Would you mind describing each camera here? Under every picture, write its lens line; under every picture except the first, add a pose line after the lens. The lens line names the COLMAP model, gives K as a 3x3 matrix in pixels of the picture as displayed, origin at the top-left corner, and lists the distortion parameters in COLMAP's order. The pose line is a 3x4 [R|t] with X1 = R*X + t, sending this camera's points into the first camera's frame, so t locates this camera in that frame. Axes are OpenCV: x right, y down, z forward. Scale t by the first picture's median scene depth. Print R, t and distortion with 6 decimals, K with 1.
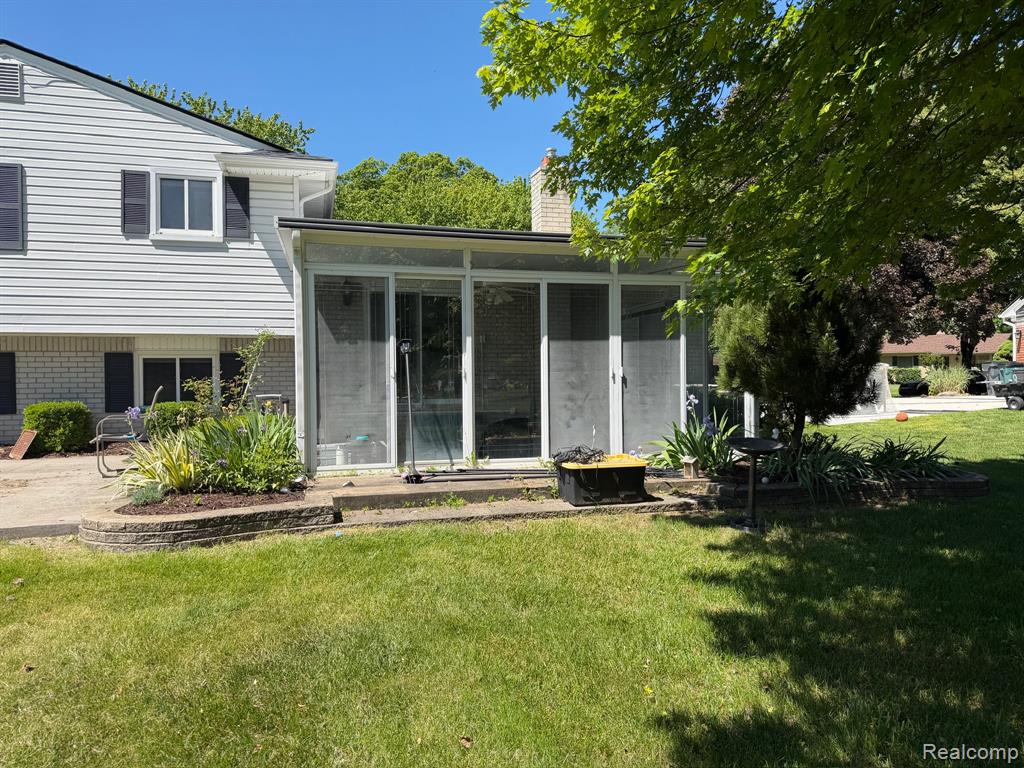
lens RADIAL K [[723.6, 0, 505.9], [0, 723.6, 385.6], [0, 0, 1]] dist [0.059773, -0.069089]
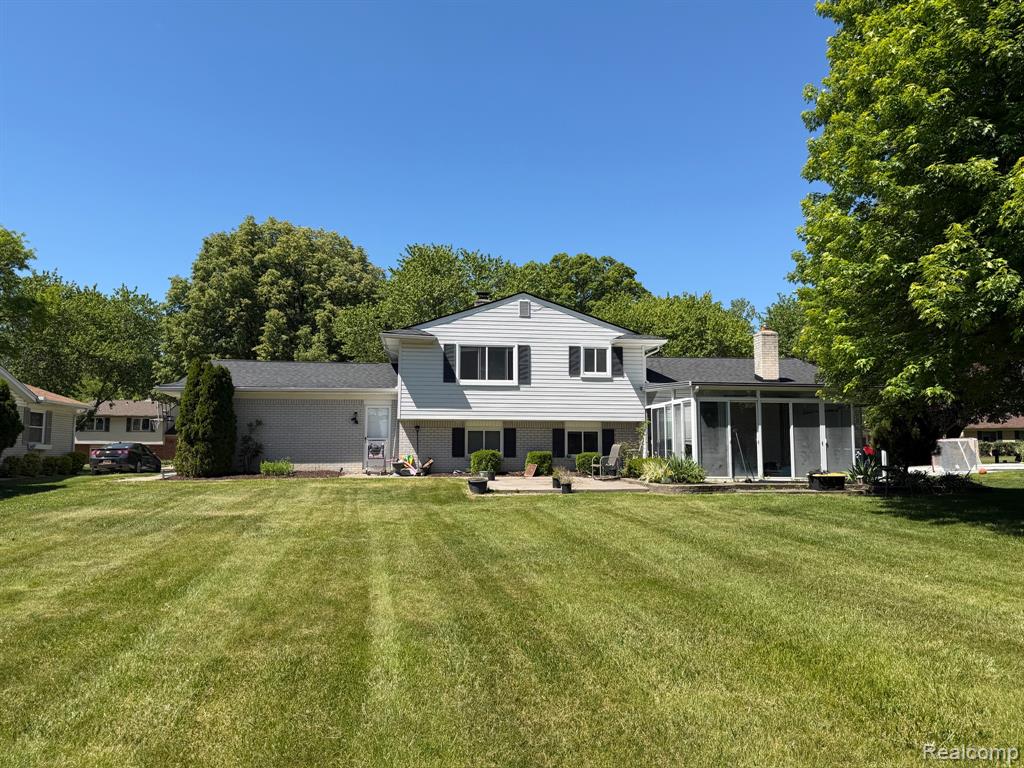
lens RADIAL K [[723.6, 0, 511.8], [0, 723.6, 381.9], [0, 0, 1]] dist [0.059773, -0.069089]
pose [[0.990622, -0.002576, -0.136605, -0.519525], [-0.011014, 0.995063, -0.098632, 0.034709], [0.136185, 0.099211, 0.985703, -1.475159]]
